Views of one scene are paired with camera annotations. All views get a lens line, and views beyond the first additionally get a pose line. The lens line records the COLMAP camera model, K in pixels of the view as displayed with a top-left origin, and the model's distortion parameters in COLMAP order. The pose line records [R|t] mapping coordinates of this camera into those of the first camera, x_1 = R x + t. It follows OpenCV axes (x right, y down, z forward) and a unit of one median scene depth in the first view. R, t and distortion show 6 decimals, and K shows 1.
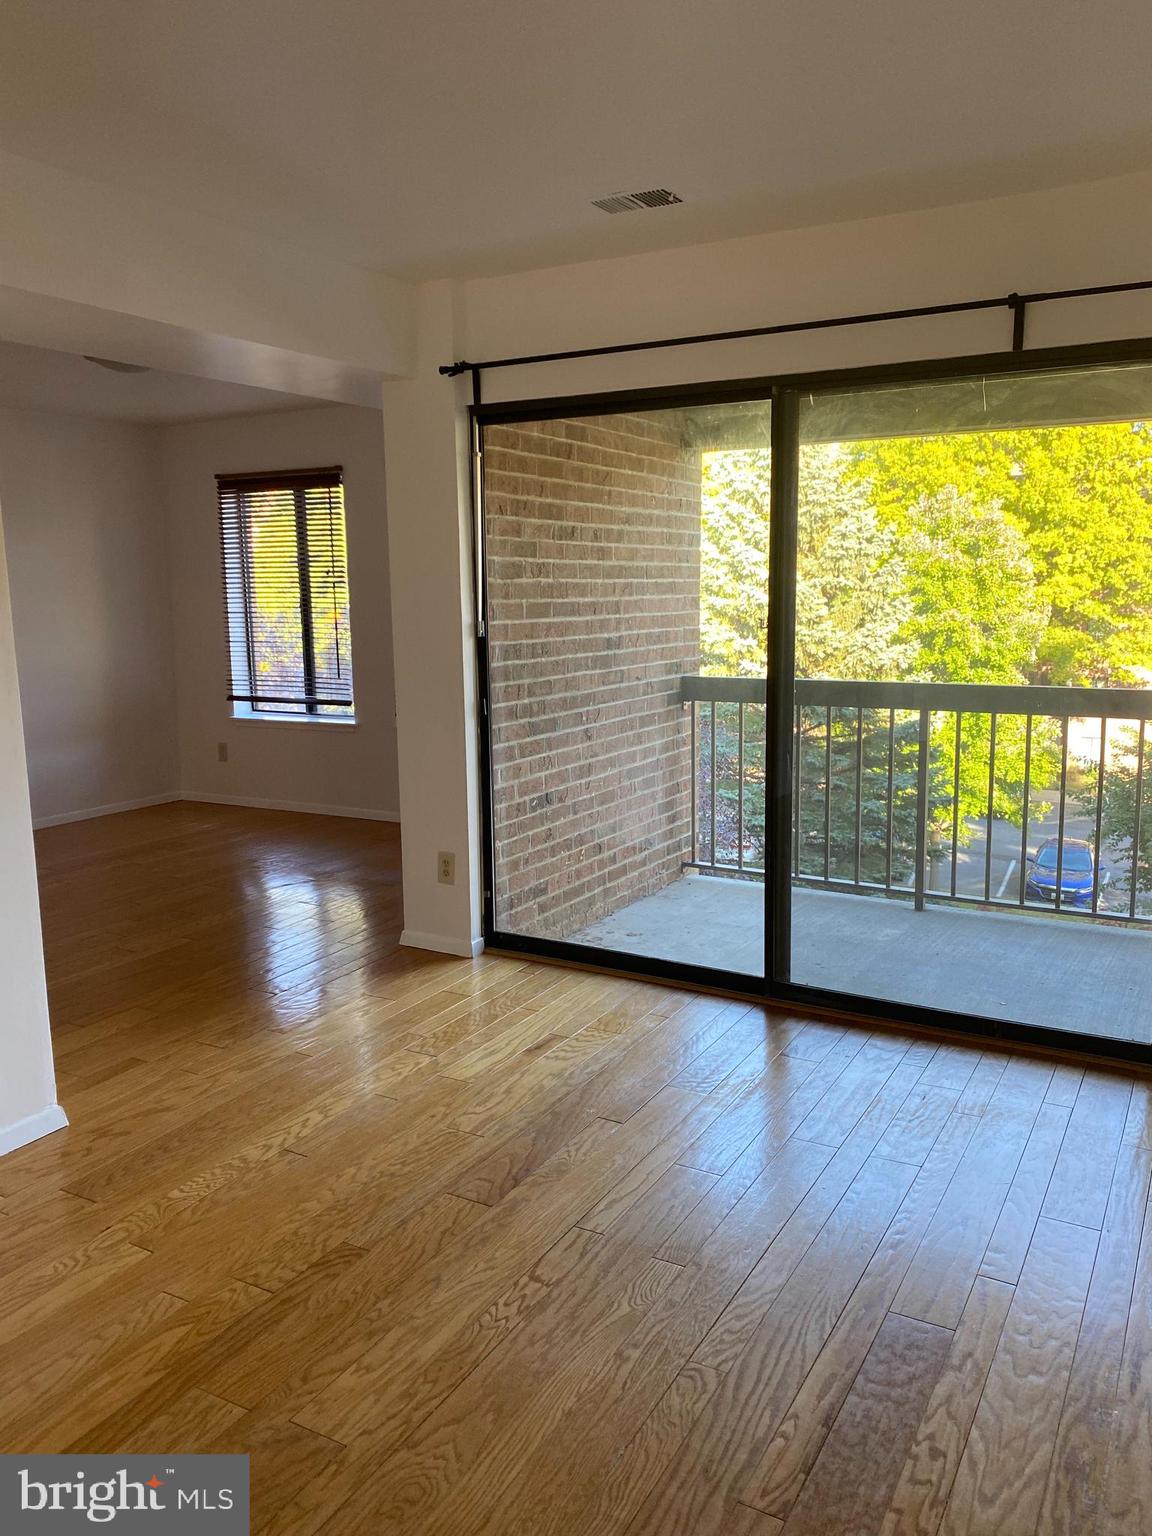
lens RADIAL K [[1153.9, 0, 604.7], [0, 1153.9, 776.1], [0, 0, 1]] dist [0.055898, -0.060254]
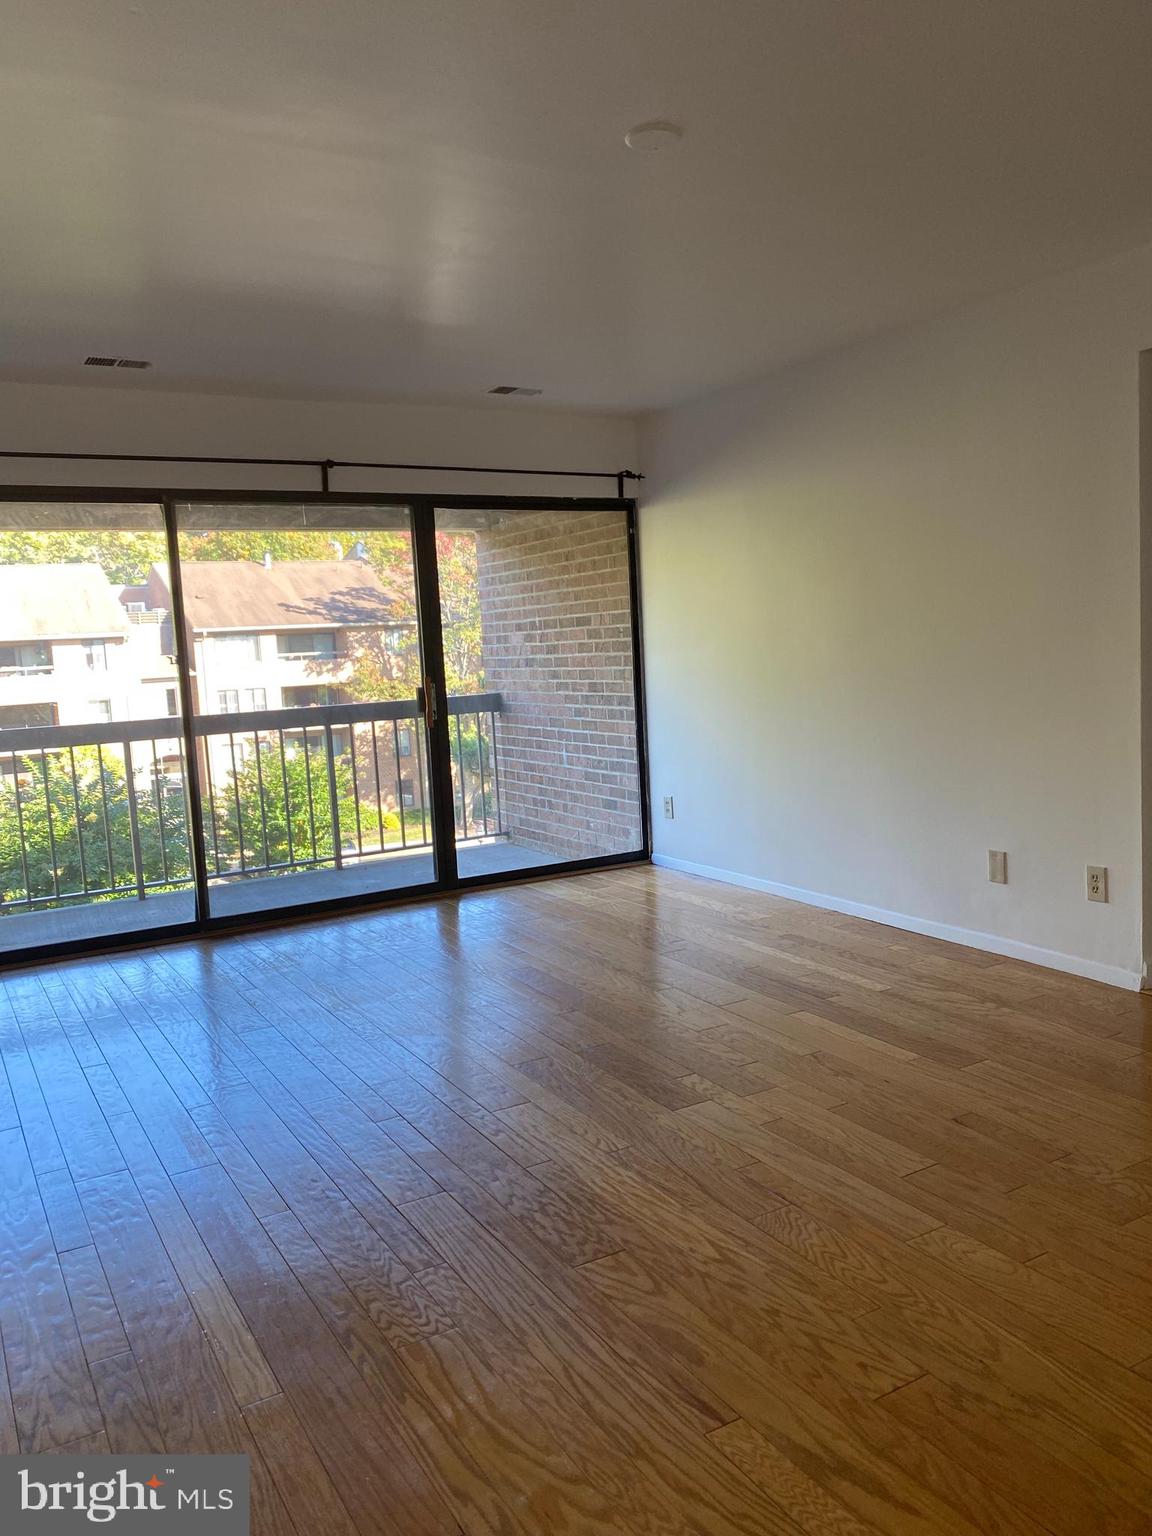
lens RADIAL K [[1153.9, 0, 572.0], [0, 1153.9, 770.1], [0, 0, 1]] dist [0.055898, -0.060254]
pose [[0.522407, -0.115583, 0.844826, -0.616717], [0.187746, 0.982048, 0.018263, 0.047717], [-0.831770, 0.149072, 0.534729, -0.098713]]
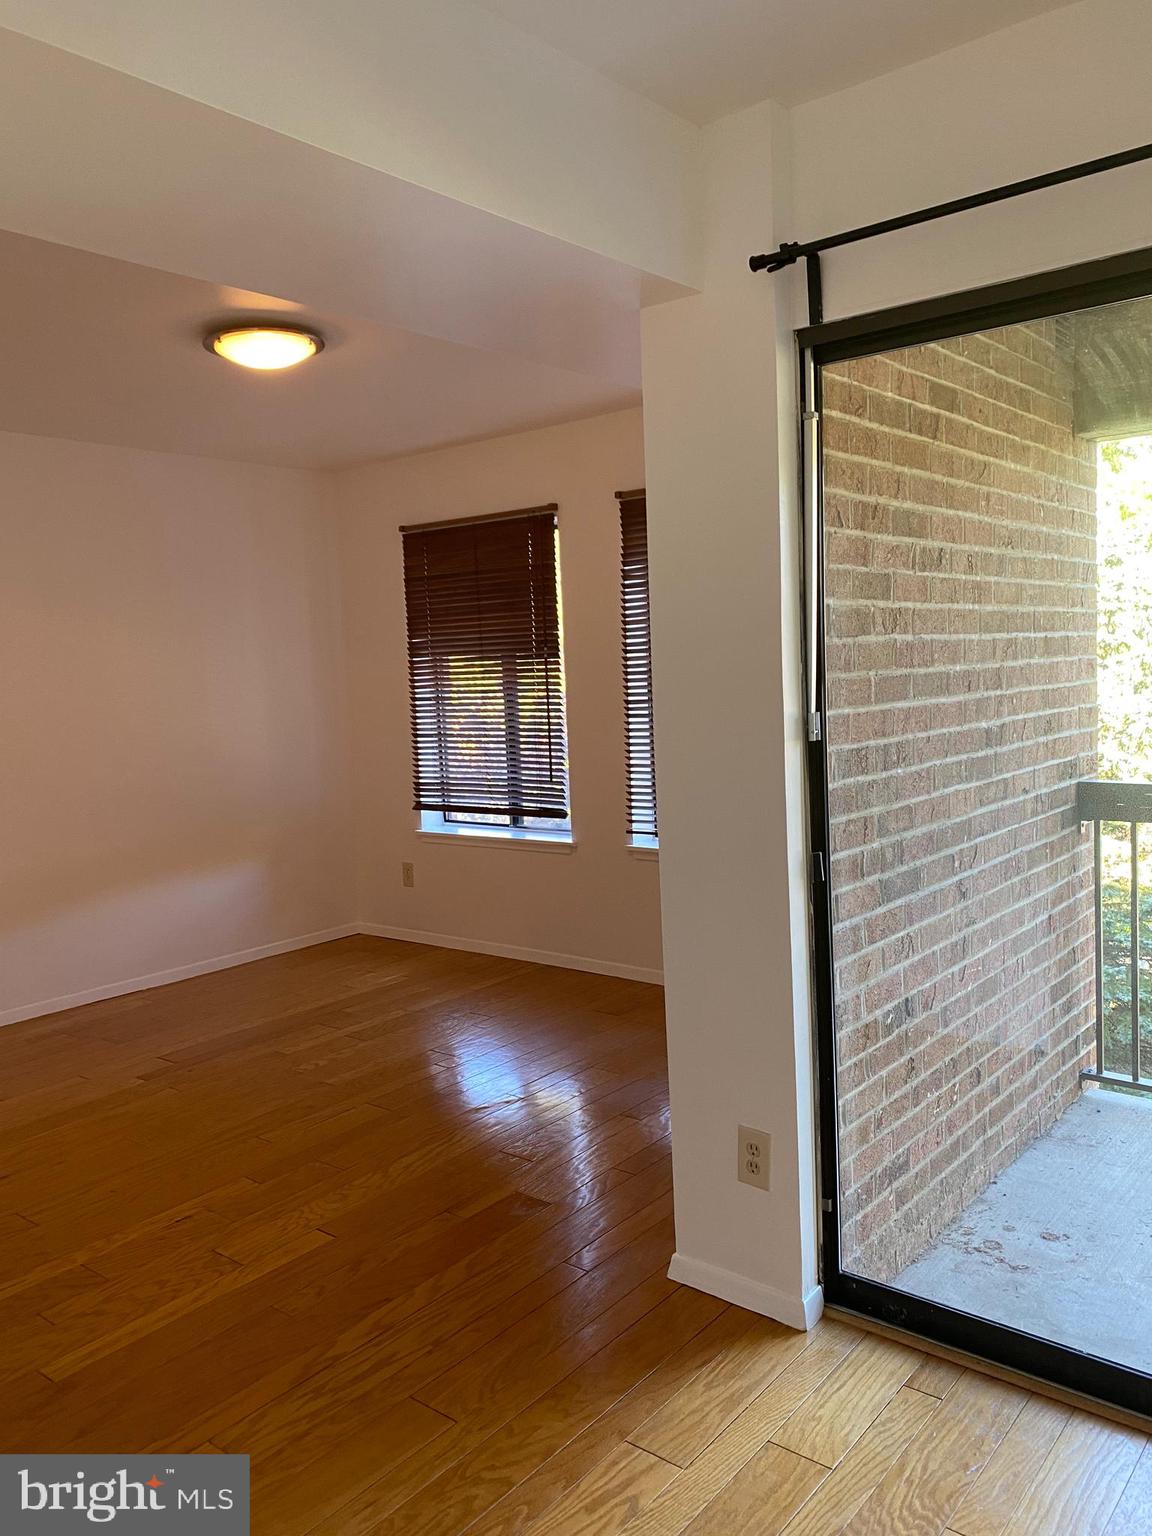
lens RADIAL K [[1153.9, 0, 566.6], [0, 1153.9, 741.0], [0, 0, 1]] dist [0.055898, -0.060254]
pose [[0.979497, -0.017971, -0.200655, -0.098802], [-0.000617, 0.995741, -0.092191, -0.060603], [0.201457, 0.090424, 0.975315, 0.381844]]
